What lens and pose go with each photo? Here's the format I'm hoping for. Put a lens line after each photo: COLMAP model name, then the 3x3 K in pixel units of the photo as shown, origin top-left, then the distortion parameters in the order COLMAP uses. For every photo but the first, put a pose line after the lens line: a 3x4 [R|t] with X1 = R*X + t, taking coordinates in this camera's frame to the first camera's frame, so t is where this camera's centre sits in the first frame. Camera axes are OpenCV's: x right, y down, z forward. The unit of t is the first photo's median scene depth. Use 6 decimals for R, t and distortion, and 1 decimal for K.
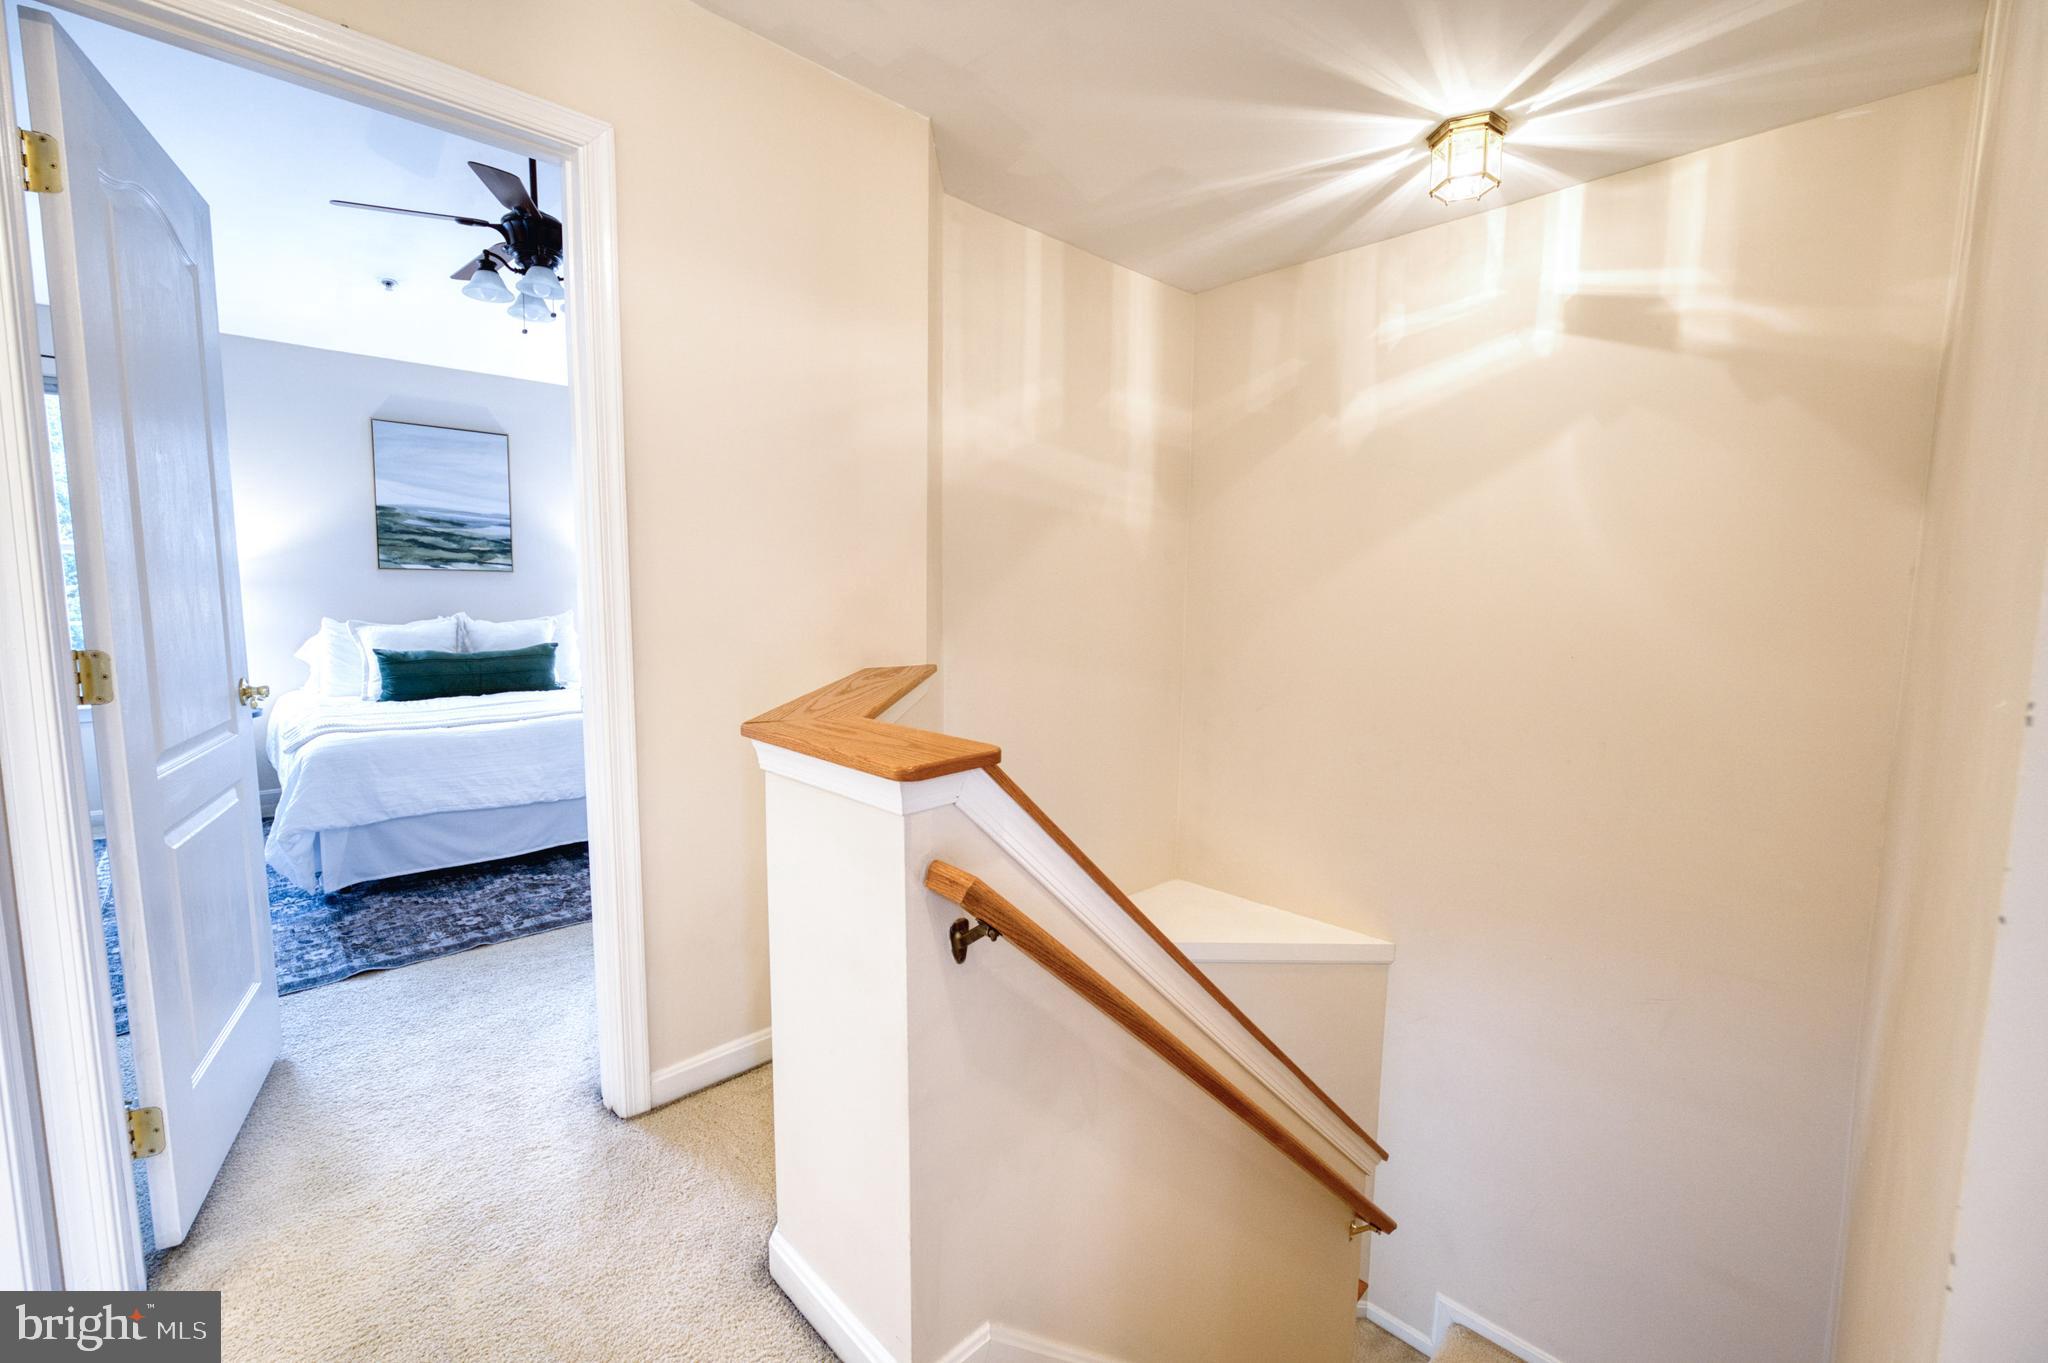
lens RADIAL K [[839.1, 0, 1021.0], [0, 839.1, 677.1], [0, 0, 1]] dist [-0.021326, 0.000011]
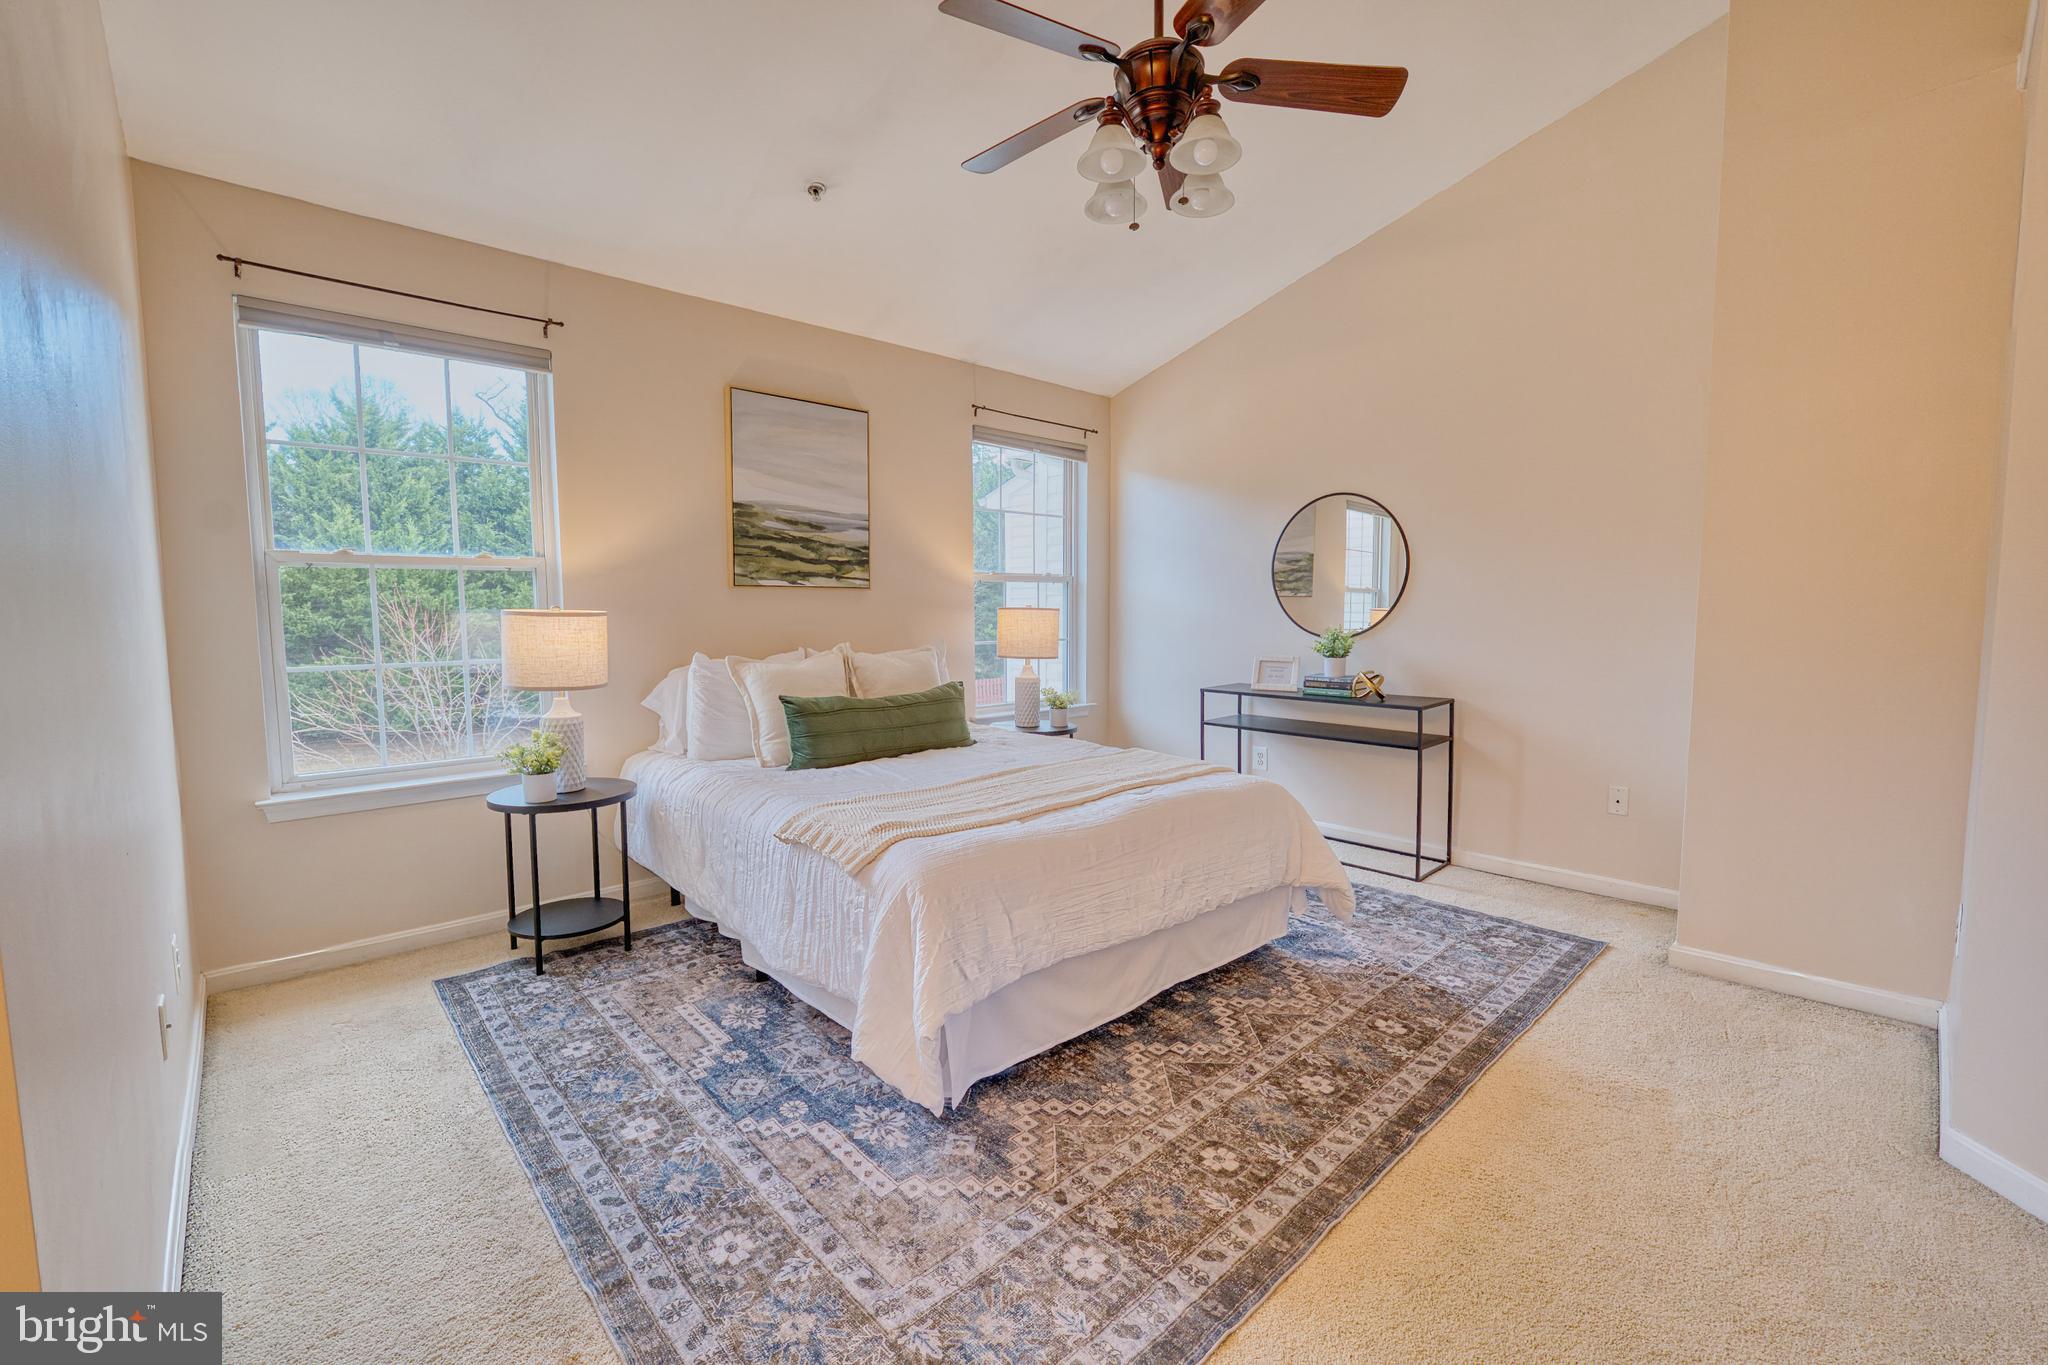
lens RADIAL K [[854.8, 0, 1018.6], [0, 854.8, 673.7], [0, 0, 1]] dist [-0.021964, 0.006929]
pose [[0.999665, -0.013541, -0.022042, -0.501721], [0.012977, 0.999590, -0.025536, -0.028320], [0.022379, 0.025242, 0.999431, 0.235697]]
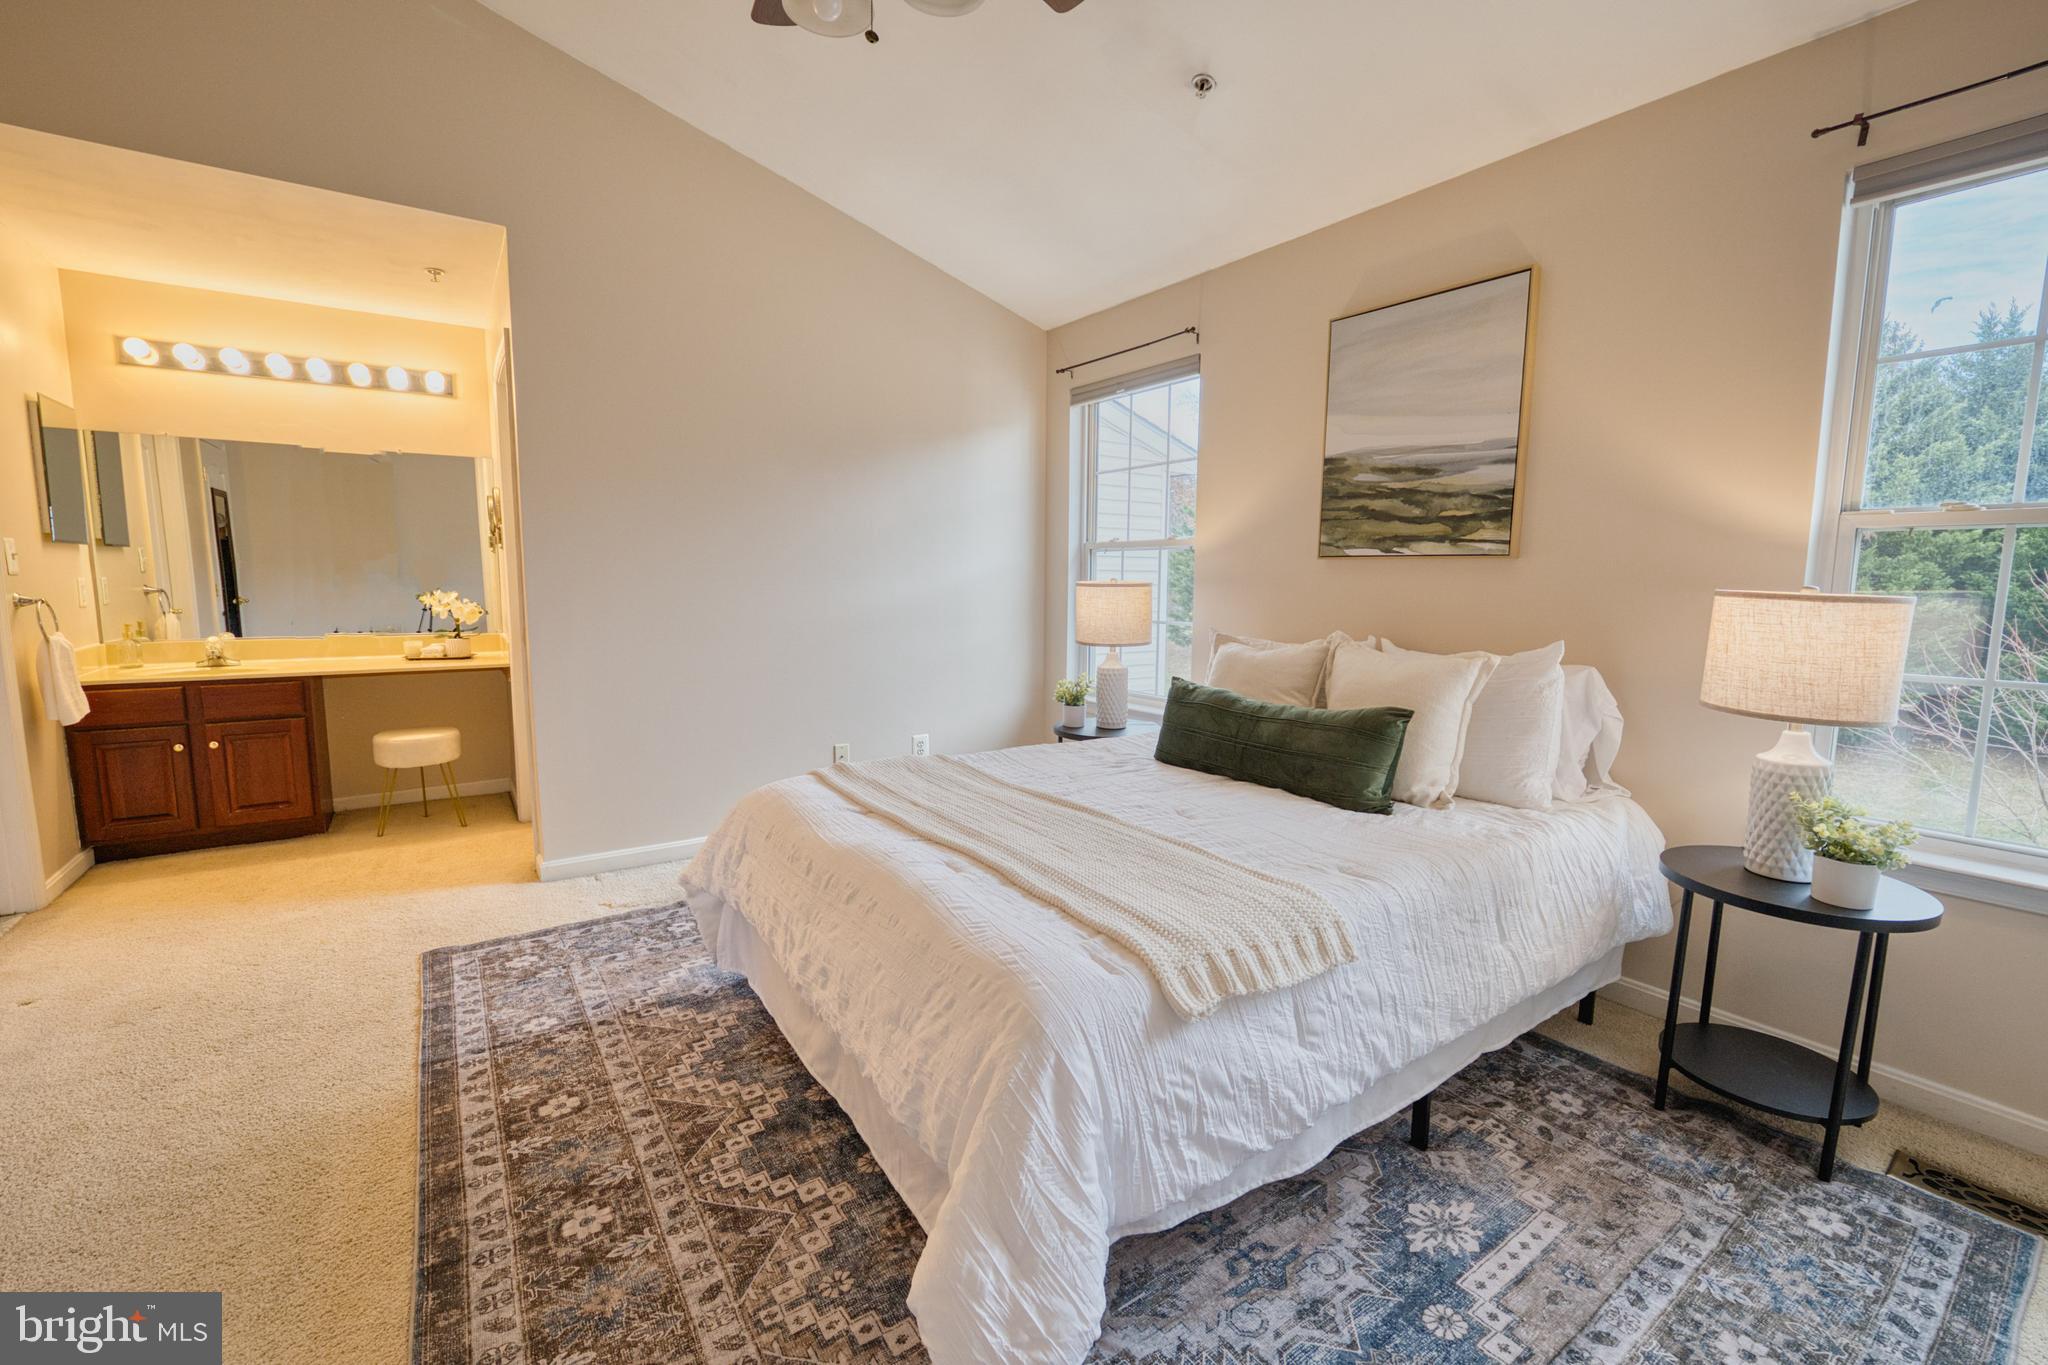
lens RADIAL K [[854.8, 0, 1018.6], [0, 854.8, 673.7], [0, 0, 1]] dist [-0.021964, 0.006929]
pose [[-0.168012, 0.096673, -0.981033, -0.078550], [-0.114548, 0.986524, 0.116832, -0.092240], [0.979107, 0.132004, -0.154674, 0.885393]]
